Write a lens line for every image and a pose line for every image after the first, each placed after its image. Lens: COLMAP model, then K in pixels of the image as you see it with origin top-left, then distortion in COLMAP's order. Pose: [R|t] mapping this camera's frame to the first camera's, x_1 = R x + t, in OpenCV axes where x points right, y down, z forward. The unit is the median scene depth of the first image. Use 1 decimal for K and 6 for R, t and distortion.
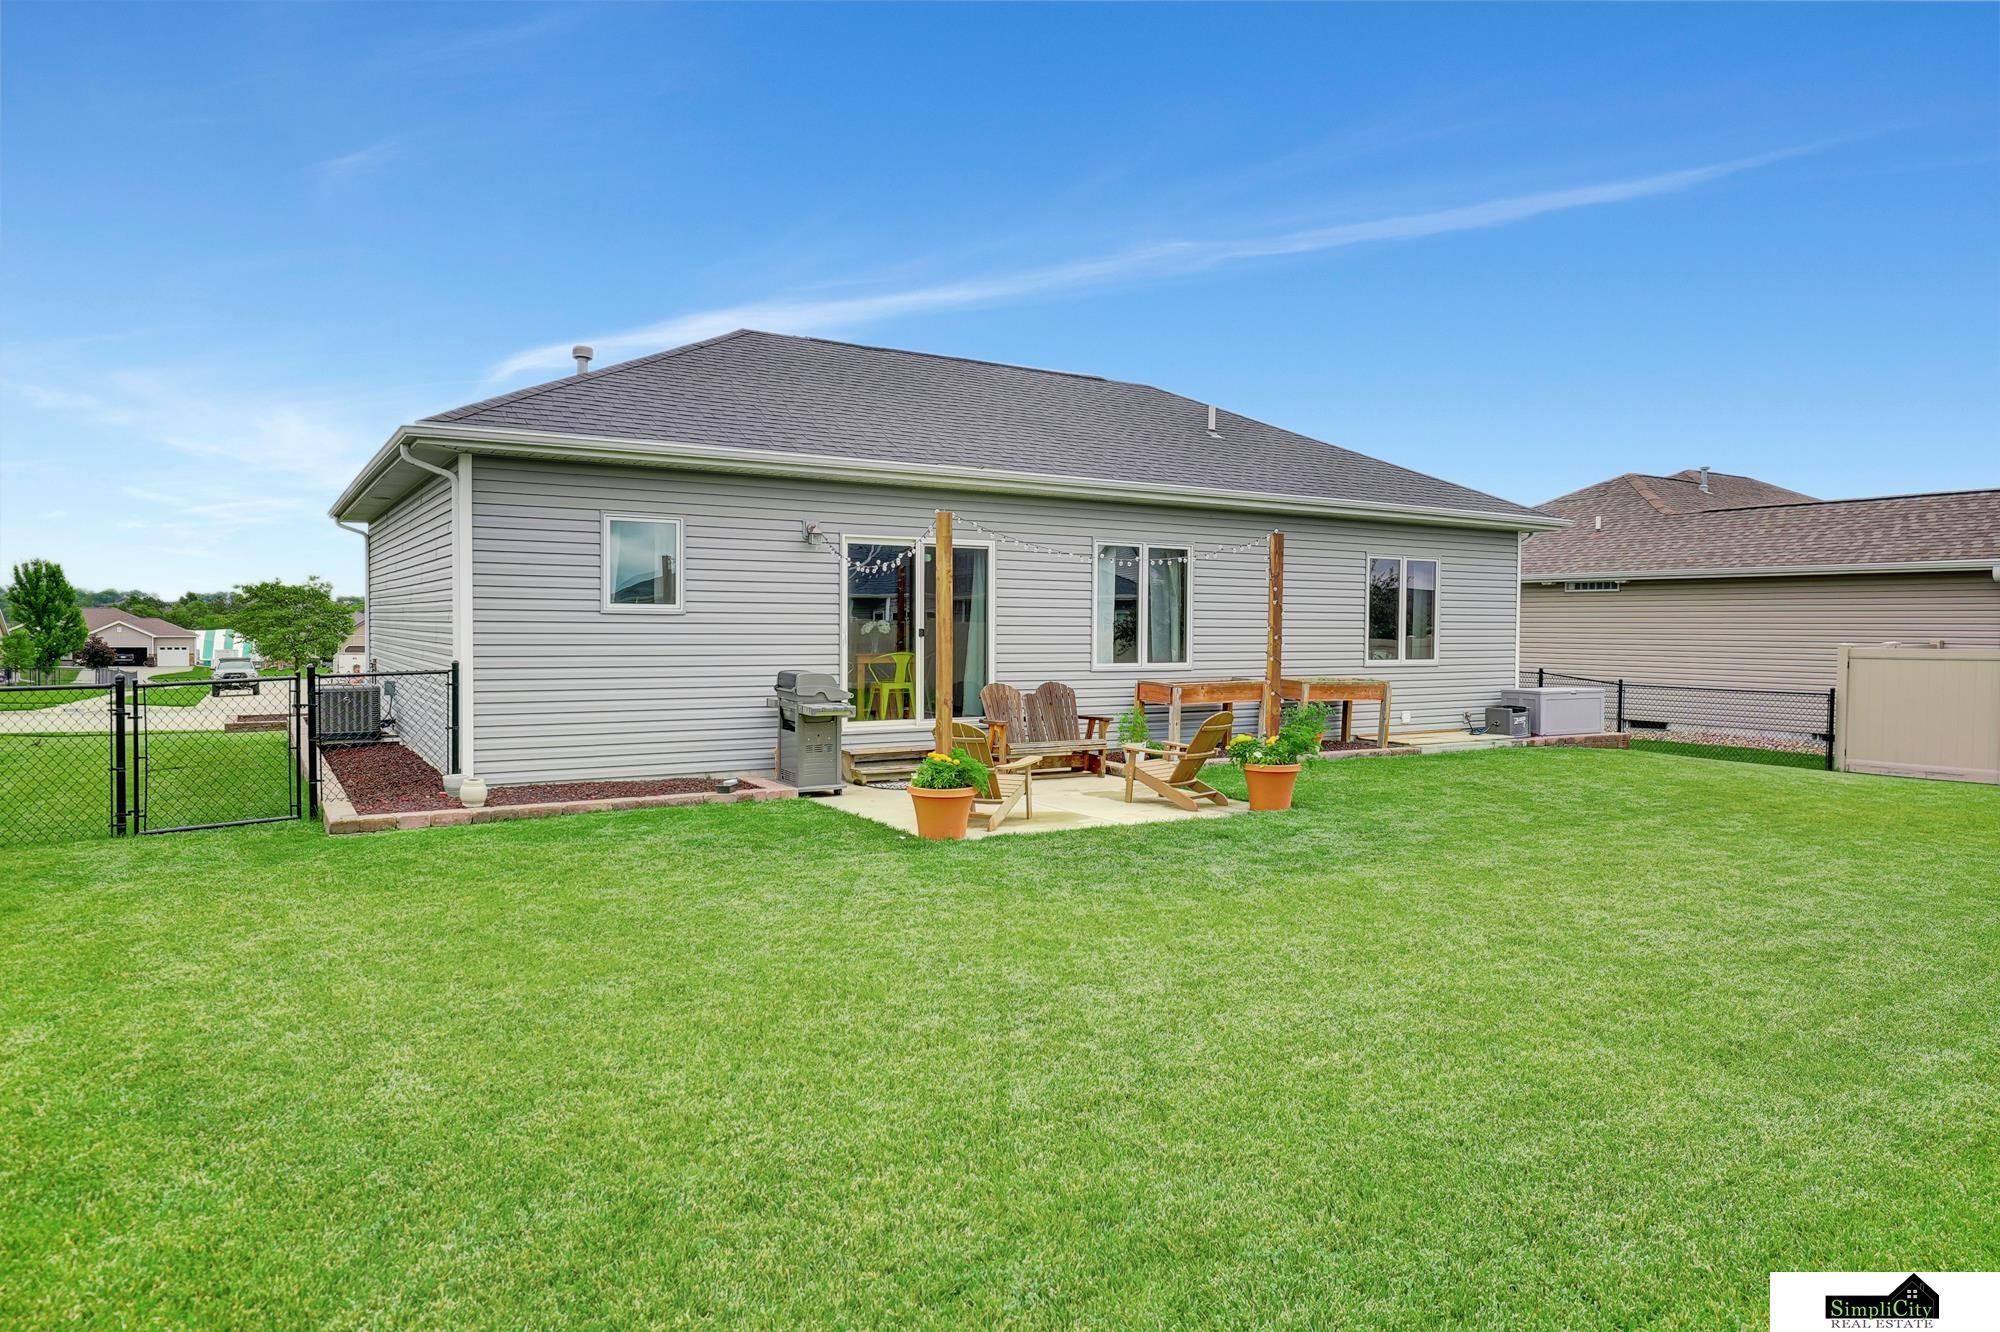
lens RADIAL K [[1261.8, 0, 1006.2], [0, 1261.8, 676.4], [0, 0, 1]] dist [-0.007218, 0.000397]
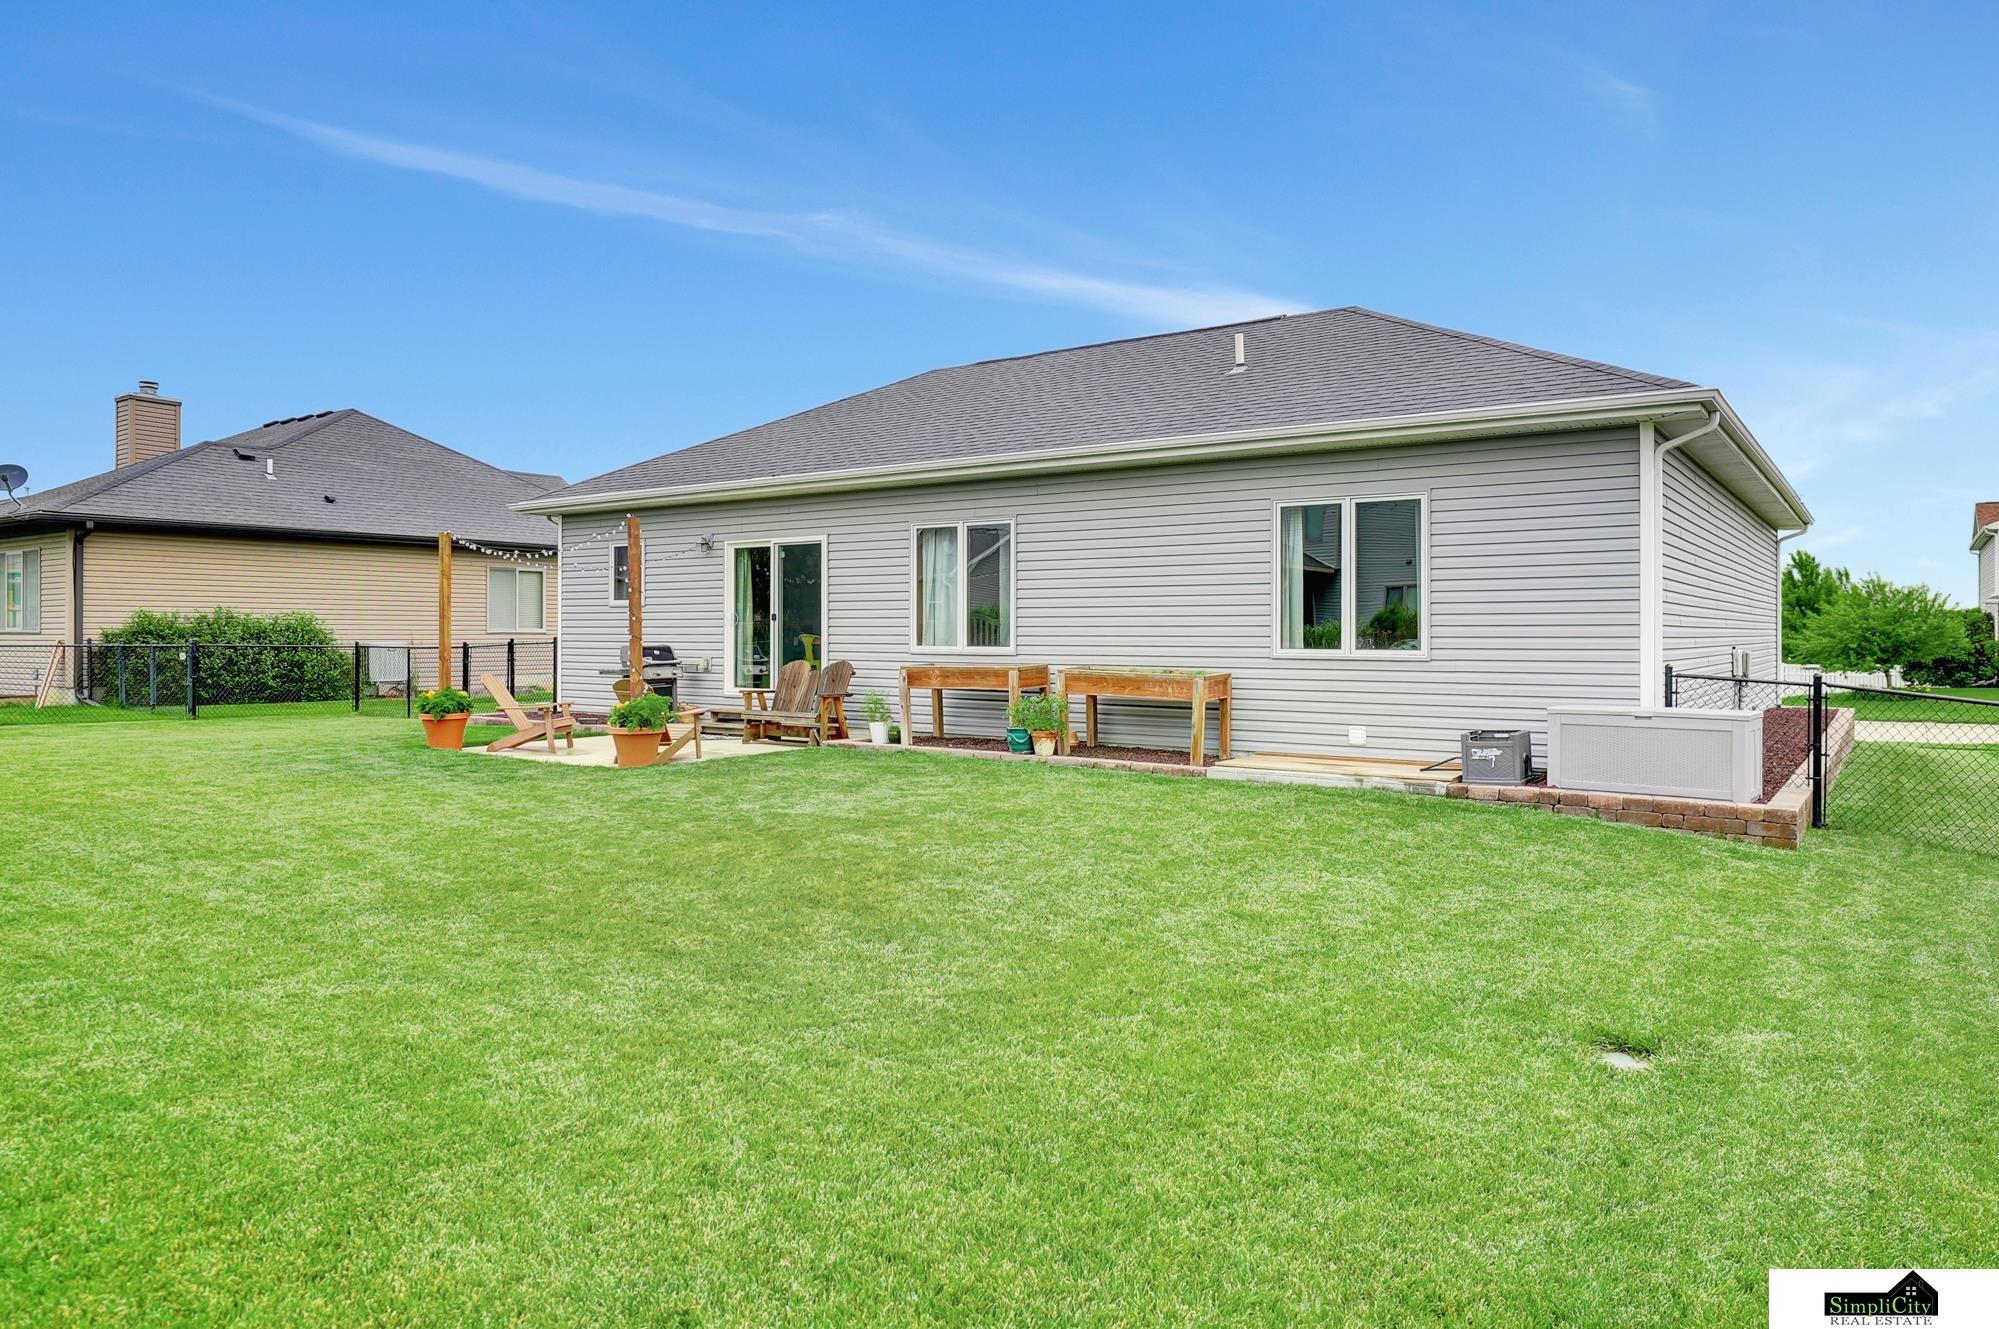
lens RADIAL K [[1261.2, 0, 1004.1], [0, 1261.2, 652.6], [0, 0, 1]] dist [-0.007218, 0.000397]
pose [[0.388742, 0.017288, -0.921184, 0.923320], [-0.024849, 0.999657, 0.008274, -0.013060], [0.921011, 0.019674, 0.389039, 0.598653]]
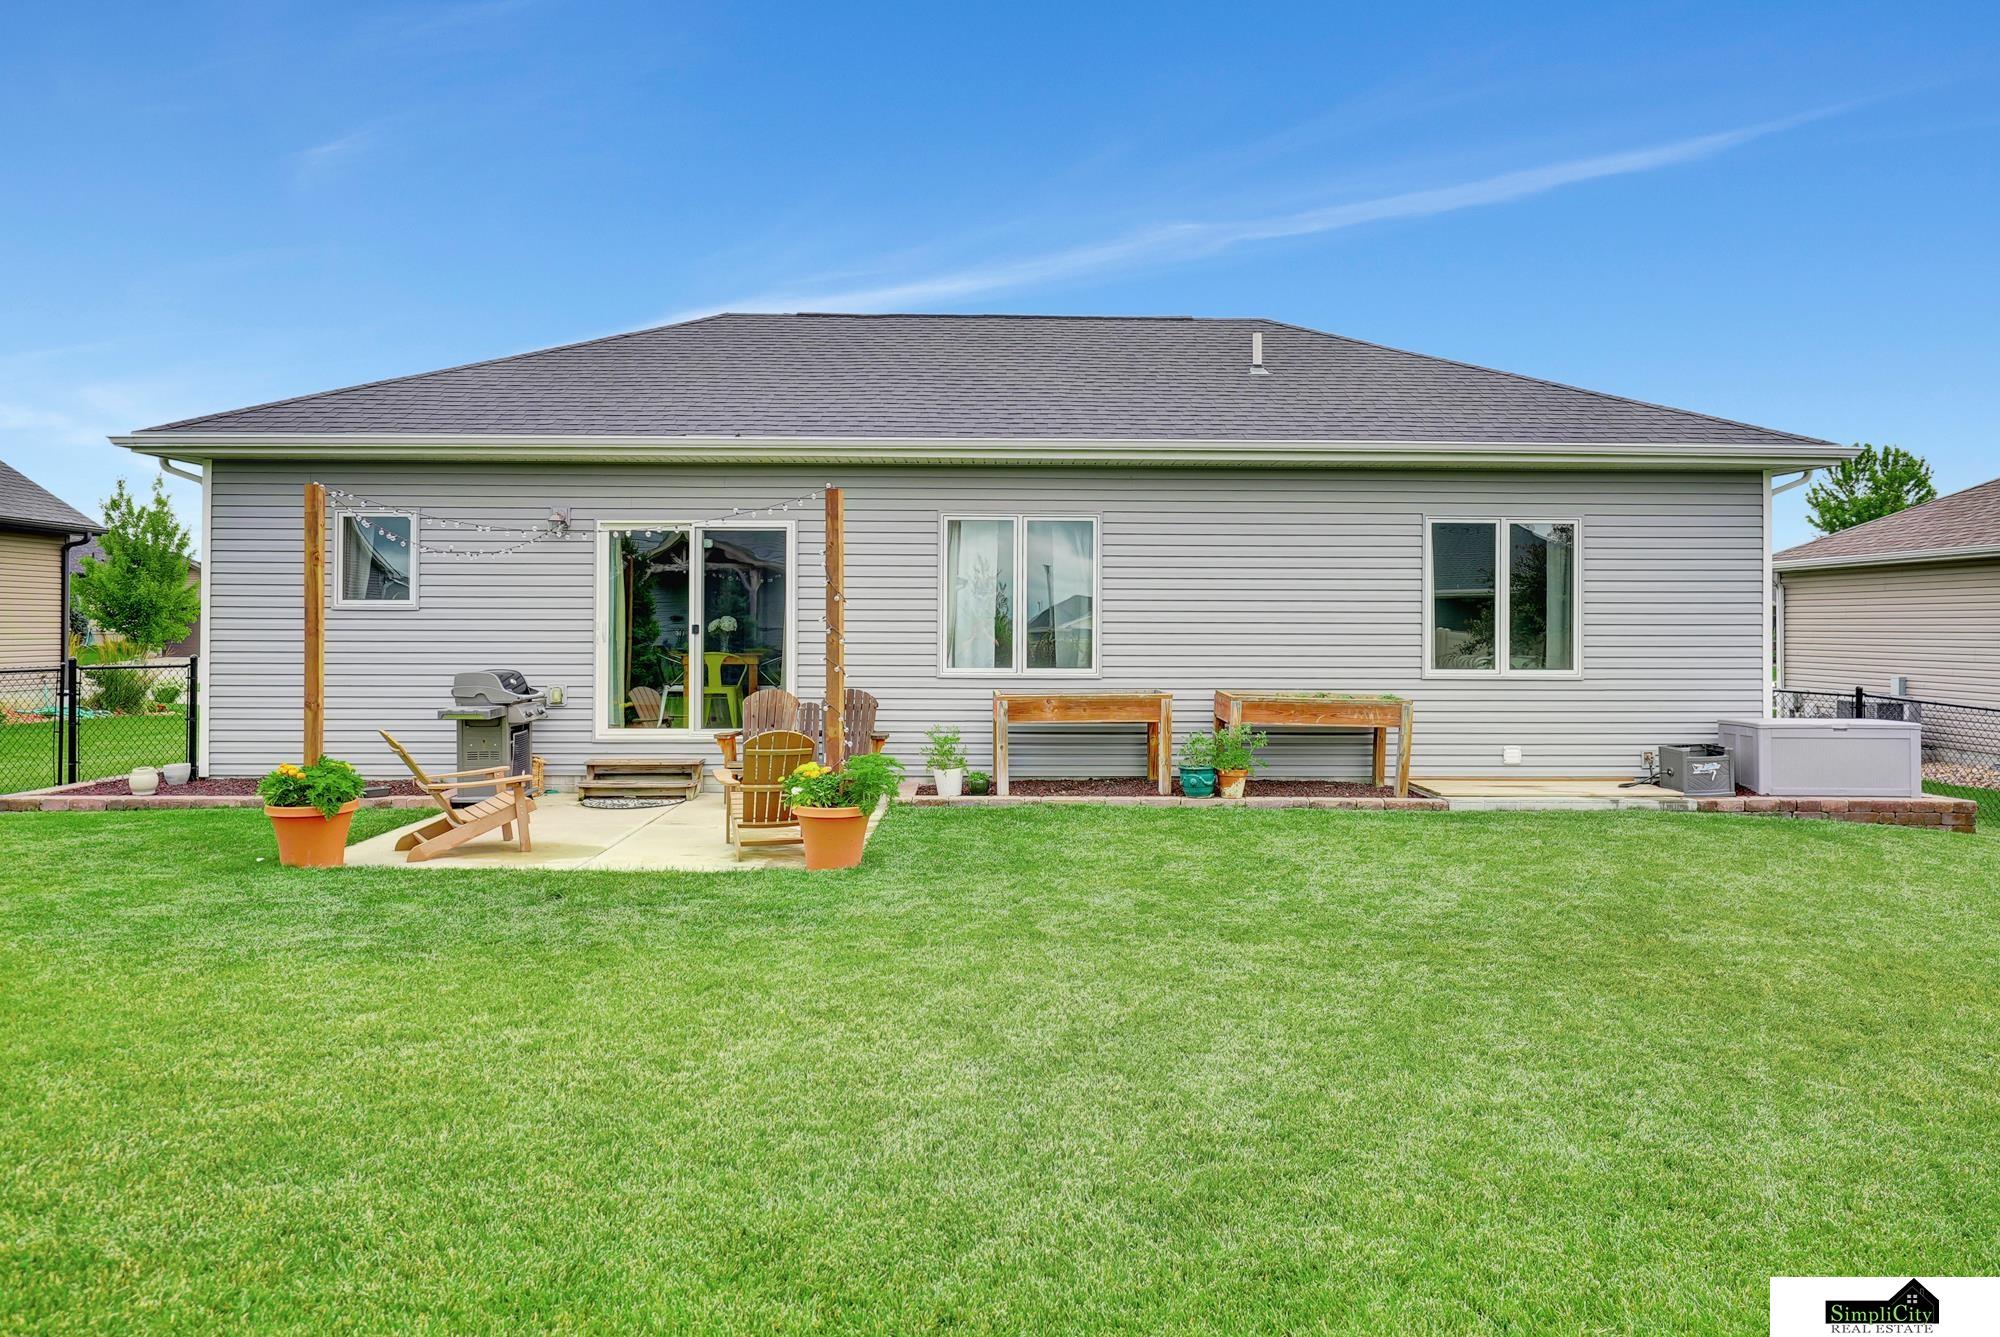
lens RADIAL K [[1261.8, 0, 997.2], [0, 1261.8, 653.3], [0, 0, 1]] dist [-0.007218, 0.000397]
pose [[0.856291, 0.007062, -0.516446, 0.457952], [-0.018733, 0.999673, -0.017390, -0.005637], [0.516155, 0.024565, 0.856143, 0.295308]]
